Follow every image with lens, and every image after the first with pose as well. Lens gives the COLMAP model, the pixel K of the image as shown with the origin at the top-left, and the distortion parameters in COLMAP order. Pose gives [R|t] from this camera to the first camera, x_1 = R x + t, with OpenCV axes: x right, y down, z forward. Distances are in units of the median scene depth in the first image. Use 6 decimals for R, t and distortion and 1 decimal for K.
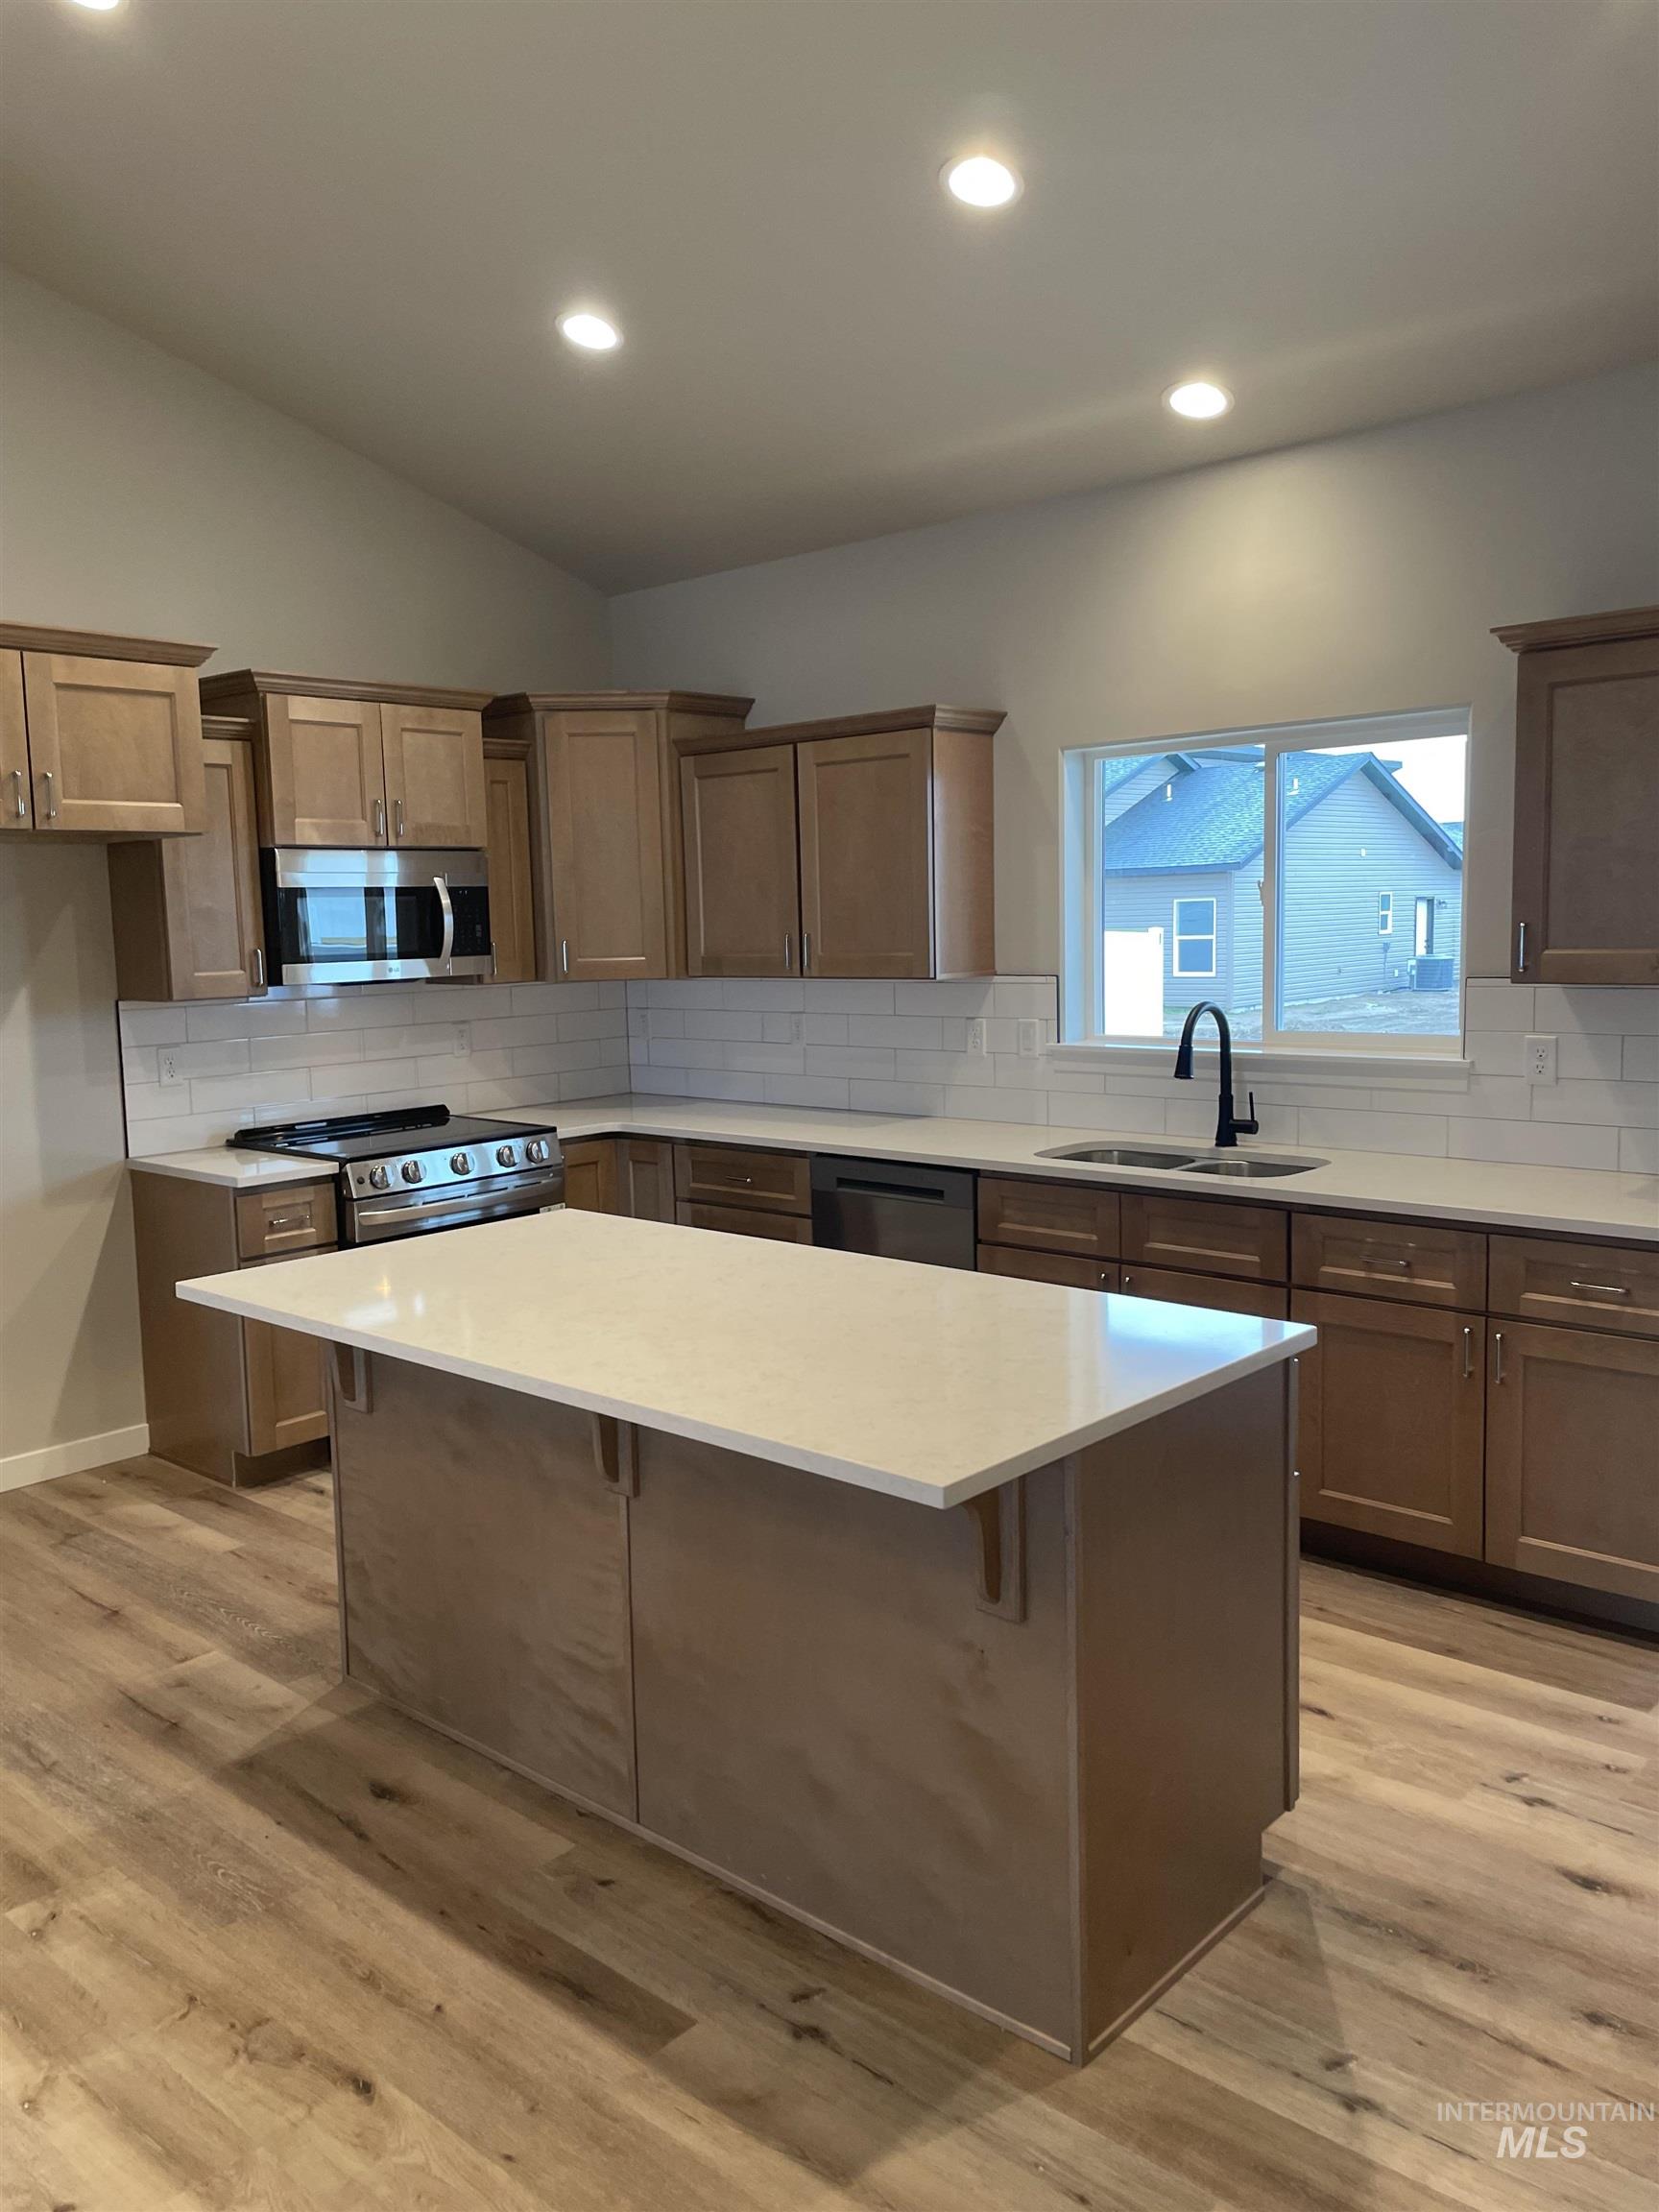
lens RADIAL K [[1680.7, 0, 823.2], [0, 1680.7, 1074.3], [0, 0, 1]] dist [0.101120, -0.123805]
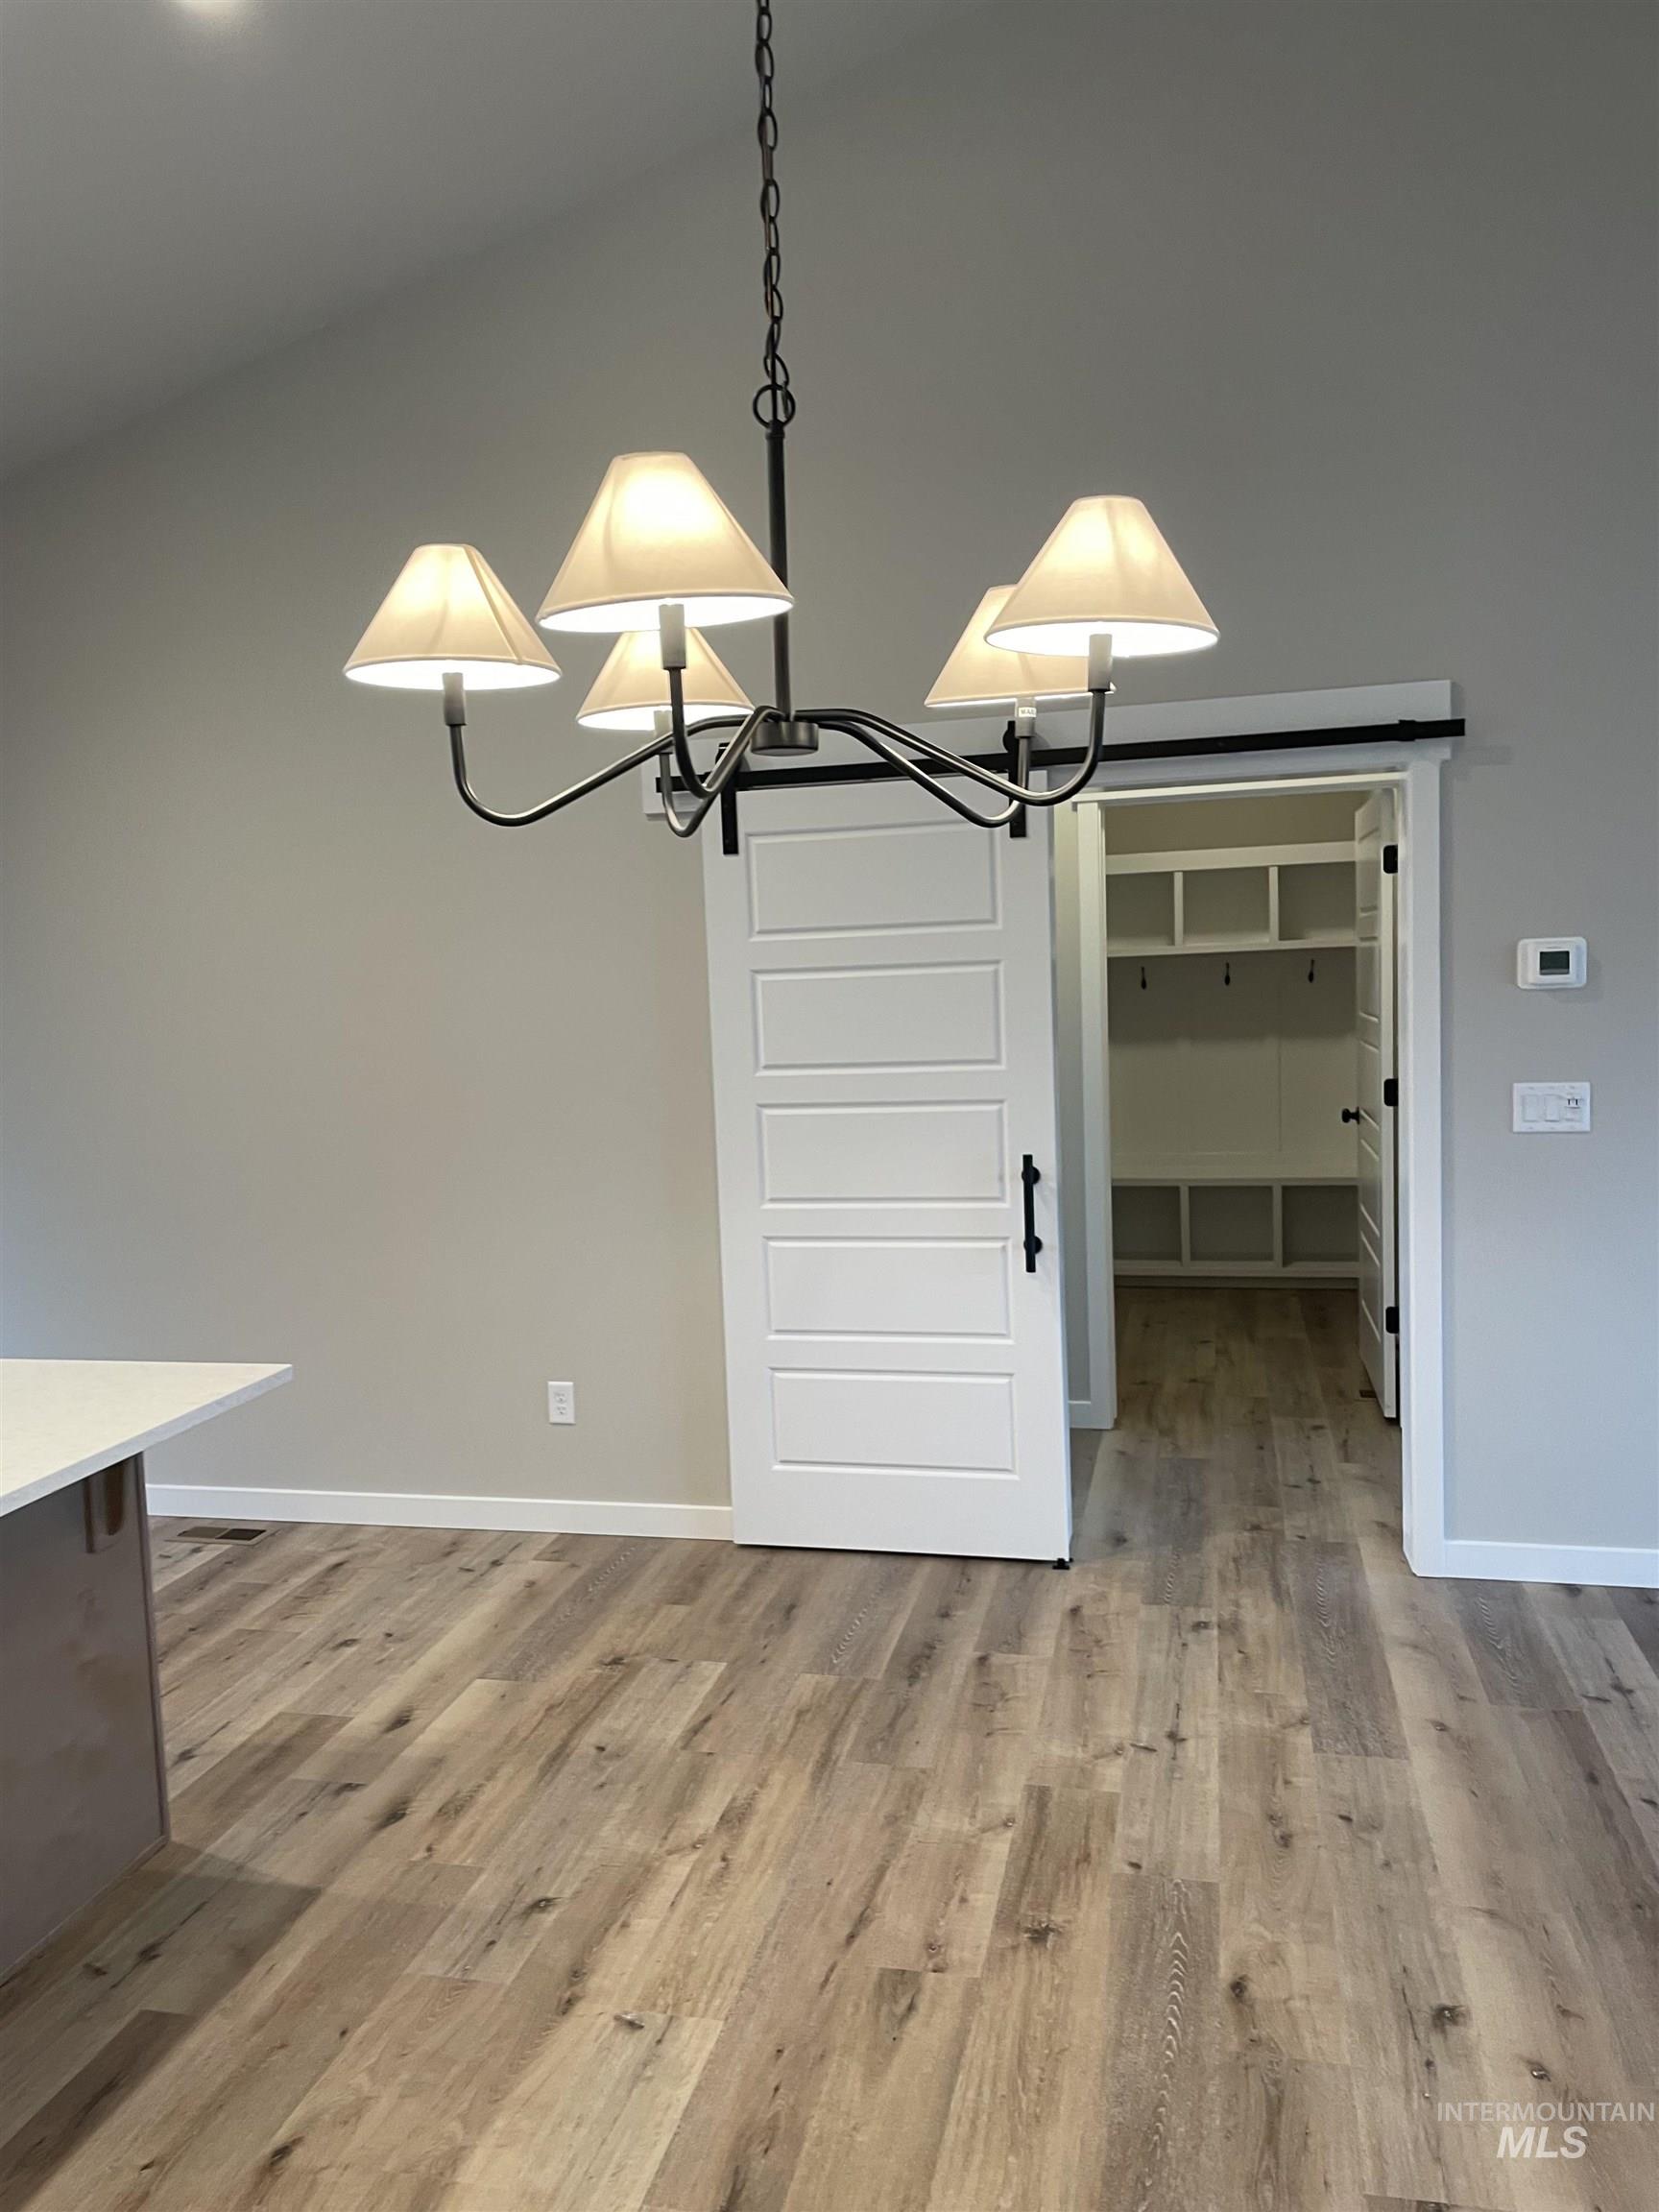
lens RADIAL K [[1680.7, 0, 823.2], [0, 1680.7, 1074.3], [0, 0, 1]] dist [0.101120, -0.123805]
pose [[-0.488642, -0.009679, 0.872430, -0.611233], [0.136185, 0.986836, 0.087225, -0.032359], [-0.861790, 0.161434, -0.480892, 0.528772]]
